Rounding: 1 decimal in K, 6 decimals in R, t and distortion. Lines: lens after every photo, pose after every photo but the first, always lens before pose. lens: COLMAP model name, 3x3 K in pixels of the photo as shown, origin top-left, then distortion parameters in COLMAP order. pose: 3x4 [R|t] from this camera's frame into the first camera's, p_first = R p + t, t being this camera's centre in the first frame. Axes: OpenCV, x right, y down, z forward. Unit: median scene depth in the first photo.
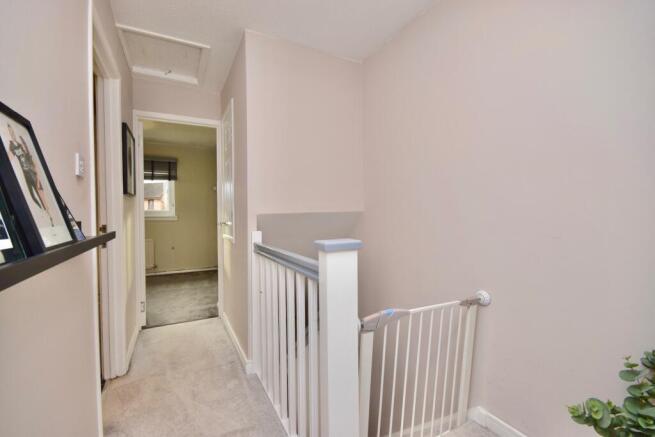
lens RADIAL K [[287.6, 0, 327.3], [0, 287.6, 215.7], [0, 0, 1]] dist [0.002115, -0.007259]
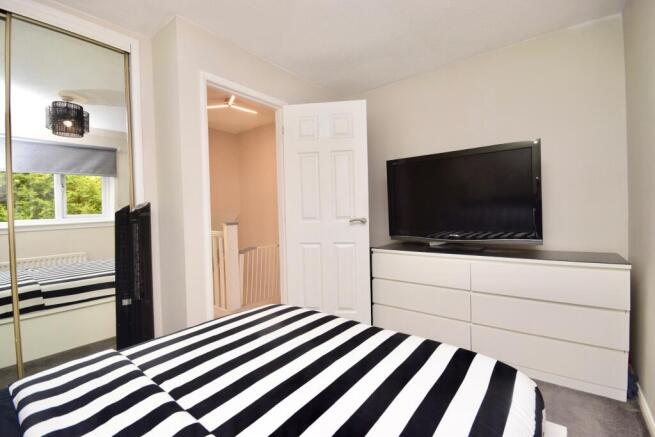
lens RADIAL K [[287.6, 0, 327.3], [0, 287.6, 215.7], [0, 0, 1]] dist [0.002115, -0.007259]
pose [[0.918426, -0.019809, 0.395096, -0.048337], [0.020001, 0.999793, 0.003633, 0.008782], [-0.395087, 0.004566, 0.918632, -0.468613]]
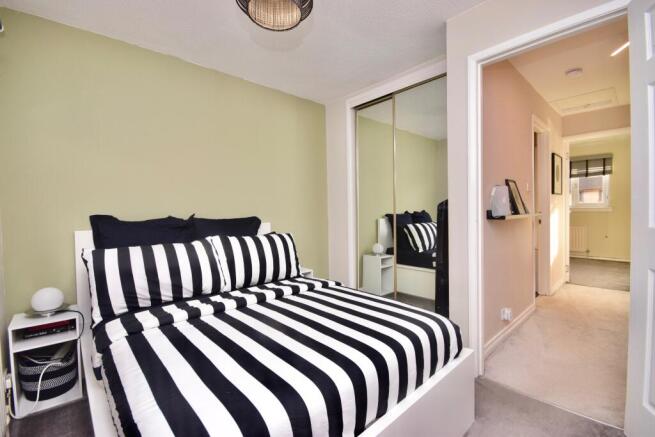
lens RADIAL K [[287.6, 0, 327.3], [0, 287.6, 215.7], [0, 0, 1]] dist [0.002115, -0.007259]
pose [[0.246192, 0.023538, -0.968935, 0.269353], [0.000626, 0.999701, 0.024444, 0.005460], [0.969221, -0.006624, 0.246103, -0.312568]]
